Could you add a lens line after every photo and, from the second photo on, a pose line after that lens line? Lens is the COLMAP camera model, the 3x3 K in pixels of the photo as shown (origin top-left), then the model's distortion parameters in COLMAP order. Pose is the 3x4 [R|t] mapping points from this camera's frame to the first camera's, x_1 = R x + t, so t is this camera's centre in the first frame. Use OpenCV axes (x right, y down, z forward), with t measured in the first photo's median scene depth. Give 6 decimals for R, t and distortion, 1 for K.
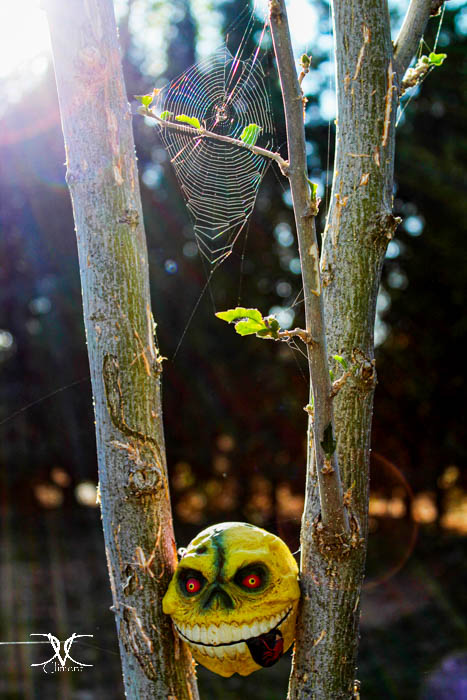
lens RADIAL K [[1305.6, 0, 233.5], [0, 1305.6, 350.0], [0, 0, 1]] dist [0.009864, 0.052701]
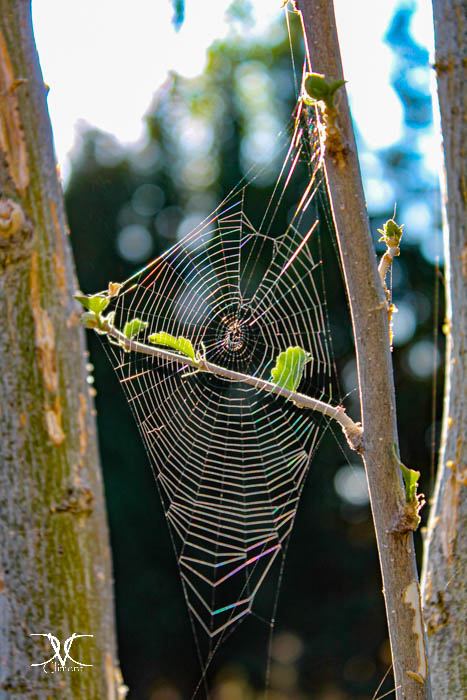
lens RADIAL K [[1648.5, 0, 233.5], [0, 1648.5, 350.0], [0, 0, 1]] dist [0.002088, 0.538932]
pose [[0.999272, -0.002951, -0.038033, 0.014446], [-0.000790, 0.995190, -0.097964, -0.098835], [0.038139, 0.097923, 0.994463, 0.306123]]
